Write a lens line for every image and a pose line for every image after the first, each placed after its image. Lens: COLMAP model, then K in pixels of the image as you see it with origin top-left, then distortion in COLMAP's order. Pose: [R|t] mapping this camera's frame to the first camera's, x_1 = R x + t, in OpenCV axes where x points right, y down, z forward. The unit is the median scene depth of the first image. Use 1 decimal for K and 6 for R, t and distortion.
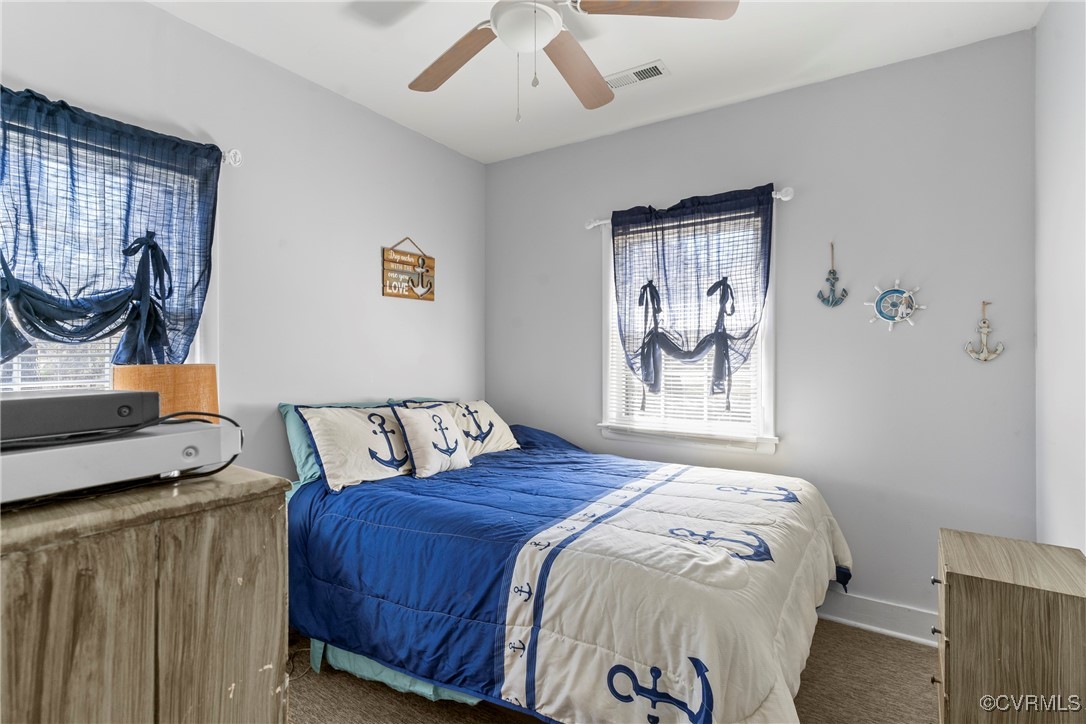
lens RADIAL K [[537.7, 0, 535.6], [0, 537.7, 357.0], [0, 0, 1]] dist [0.012043, -0.002278]
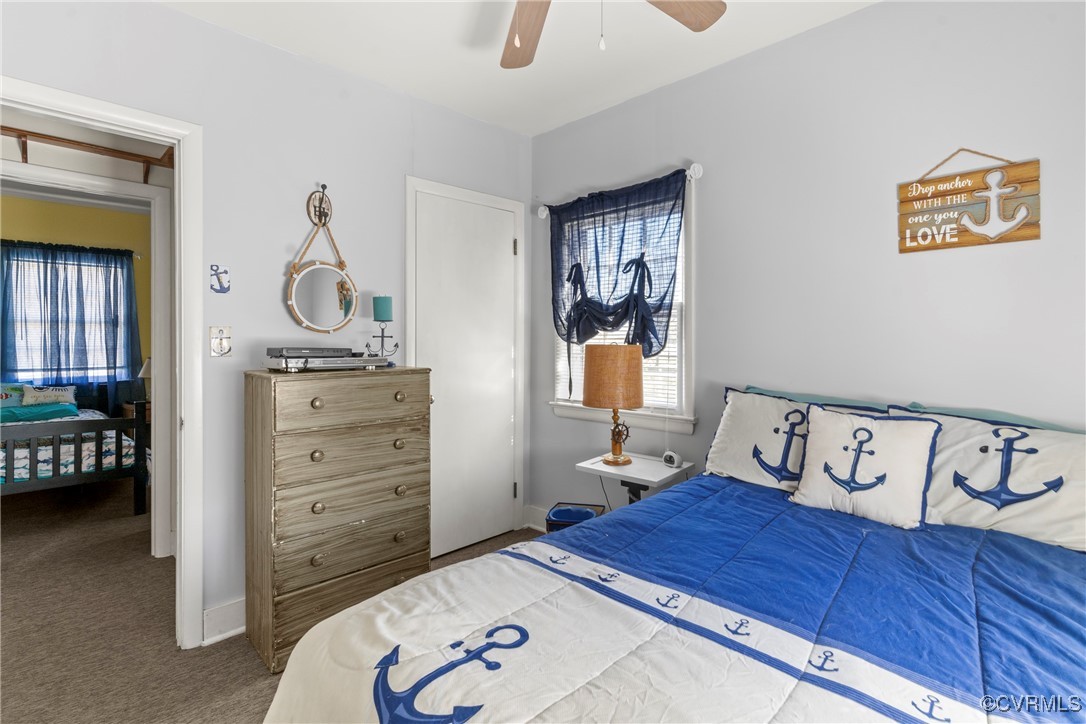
lens RADIAL K [[537.7, 0, 546.6], [0, 537.7, 349.6], [0, 0, 1]] dist [0.012043, -0.002278]
pose [[-0.208777, 0.022276, -0.977709, 0.564875], [-0.004017, 0.999713, 0.023636, -0.003998], [0.977955, 0.008862, -0.208628, 0.784319]]
